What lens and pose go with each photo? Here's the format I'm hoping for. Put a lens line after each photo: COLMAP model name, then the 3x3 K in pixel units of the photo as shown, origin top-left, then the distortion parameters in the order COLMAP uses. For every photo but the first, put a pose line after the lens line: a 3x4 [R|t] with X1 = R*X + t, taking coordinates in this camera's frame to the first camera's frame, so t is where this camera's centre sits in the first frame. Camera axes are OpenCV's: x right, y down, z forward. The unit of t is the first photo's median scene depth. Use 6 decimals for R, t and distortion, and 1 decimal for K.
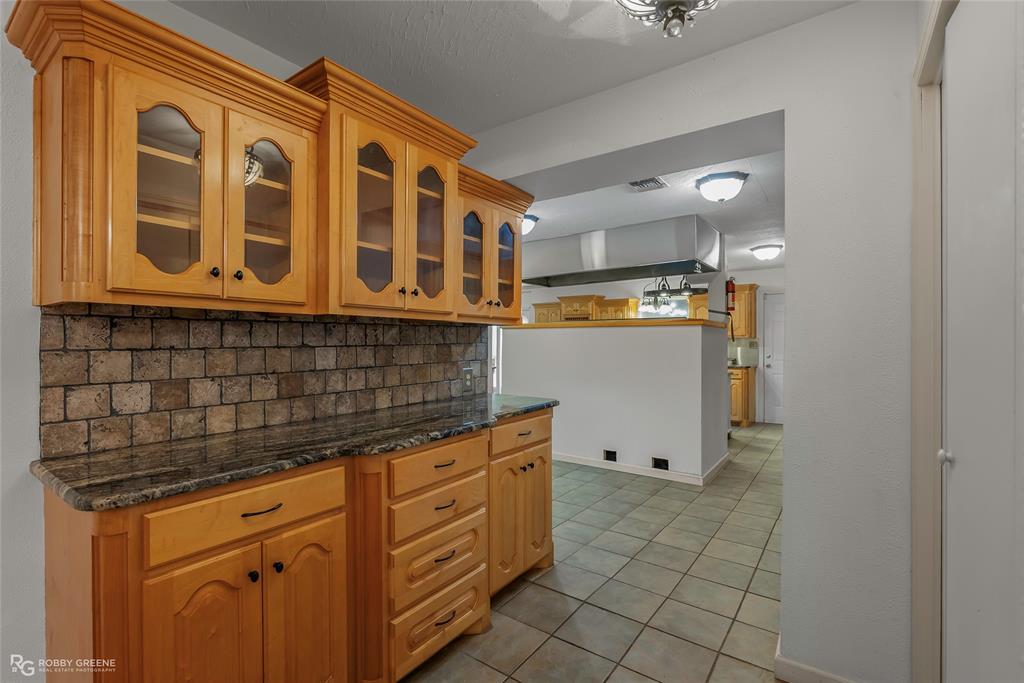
lens RADIAL K [[471.0, 0, 515.6], [0, 471.0, 349.0], [0, 0, 1]] dist [-0.010856, 0.003044]
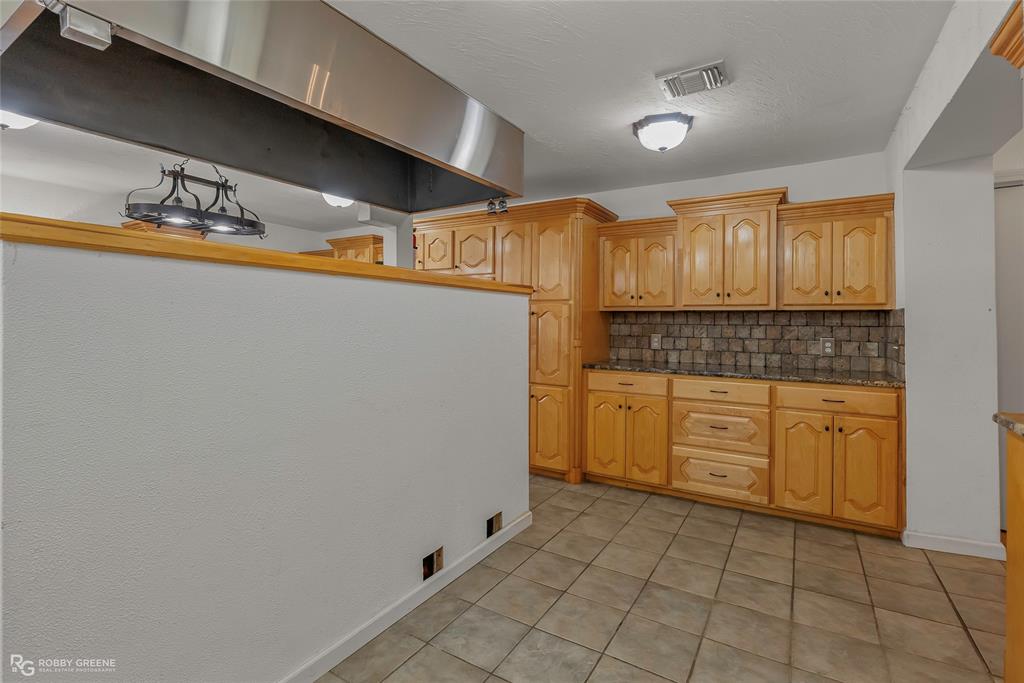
lens RADIAL K [[471.0, 0, 515.3], [0, 471.0, 324.1], [0, 0, 1]] dist [-0.010856, 0.003044]
pose [[-0.076930, 0.002336, 0.997034, -0.341035], [0.015273, 0.999883, -0.001164, -0.005658], [-0.996920, 0.015138, -0.076957, 1.236718]]
